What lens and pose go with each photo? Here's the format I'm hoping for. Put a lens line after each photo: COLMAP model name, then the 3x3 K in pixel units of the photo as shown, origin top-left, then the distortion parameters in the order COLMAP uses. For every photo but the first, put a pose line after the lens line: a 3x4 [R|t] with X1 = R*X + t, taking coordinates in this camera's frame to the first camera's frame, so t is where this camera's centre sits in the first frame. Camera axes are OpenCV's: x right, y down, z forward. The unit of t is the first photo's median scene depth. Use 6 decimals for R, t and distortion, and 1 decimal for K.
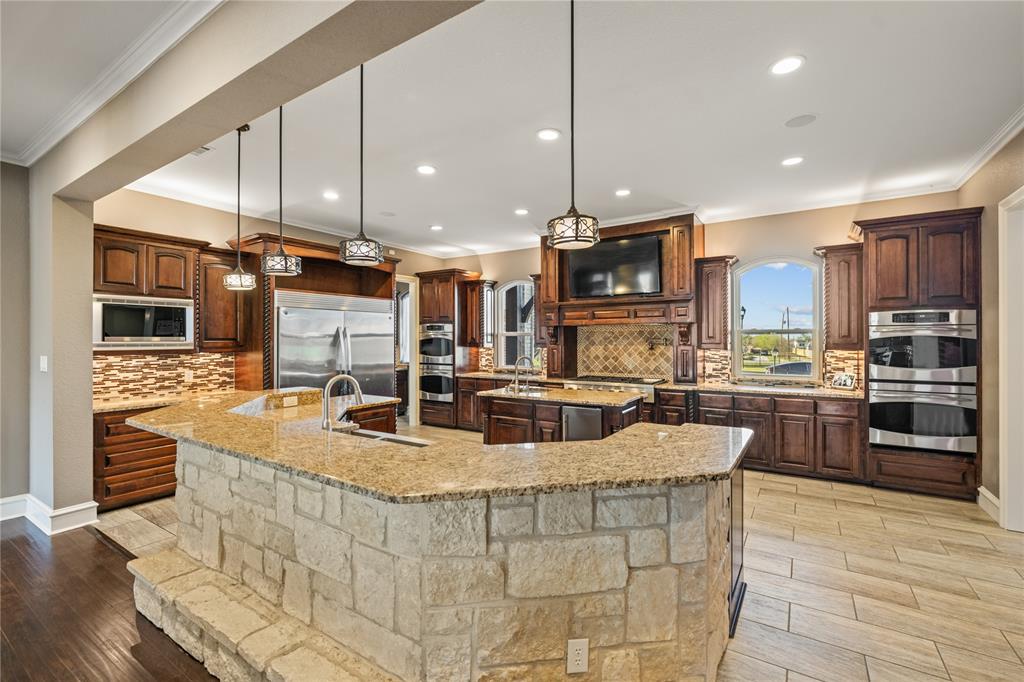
lens RADIAL K [[449.3, 0, 512.0], [0, 449.3, 341.0], [0, 0, 1]] dist [0.000828, 0.000047]
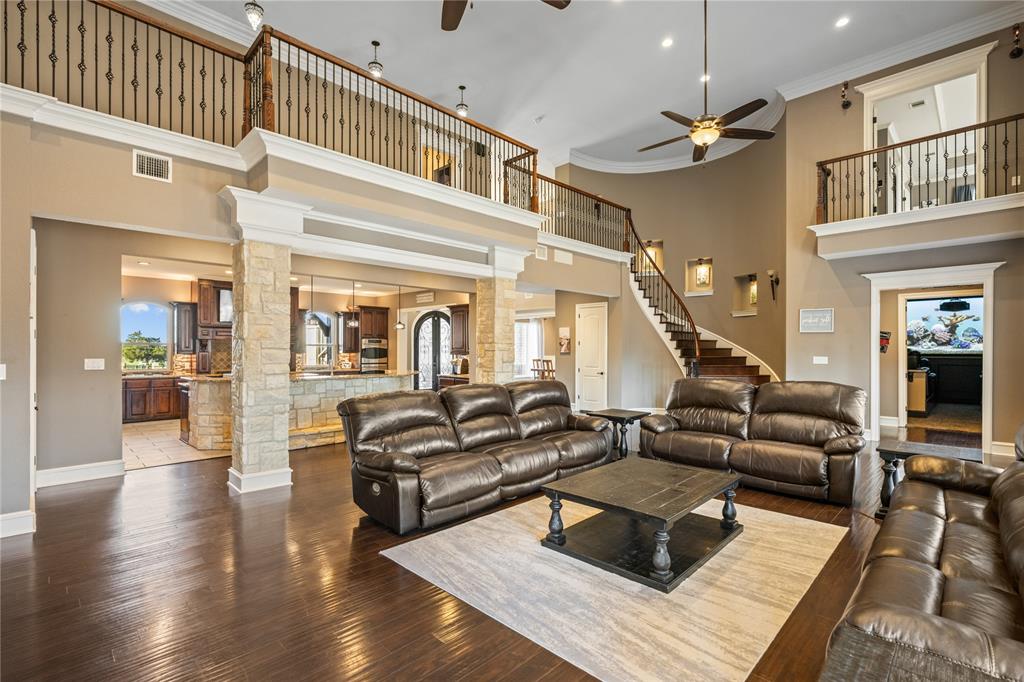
lens RADIAL K [[449.3, 0, 512.0], [0, 449.3, 341.0], [0, 0, 1]] dist [0.000828, 0.000047]
pose [[0.217560, 0.018167, 0.975878, -1.174123], [0.000457, 0.999825, -0.018715, 0.000470], [-0.976047, 0.004518, 0.217514, -0.346561]]
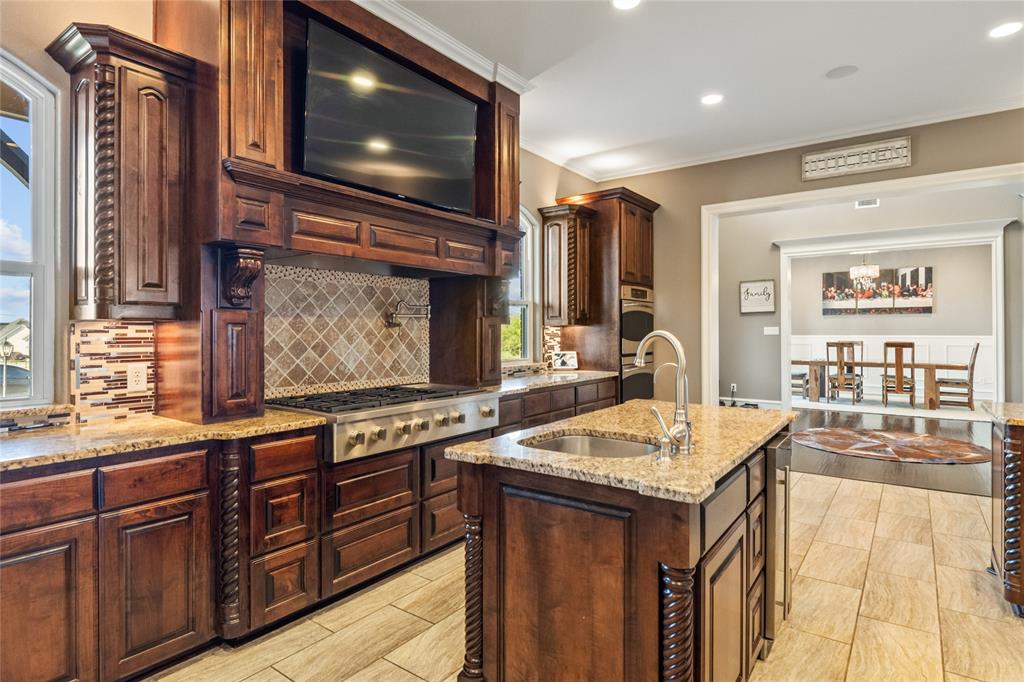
lens RADIAL K [[554.4, 0, 512.2], [0, 554.4, 330.1], [0, 0, 1]] dist [0.002849, 0.000638]
pose [[0.054000, 0.004771, 0.998530, -0.278514], [0.005281, 0.999973, -0.005063, 0.025937], [-0.998527, 0.005547, 0.053973, 0.811355]]
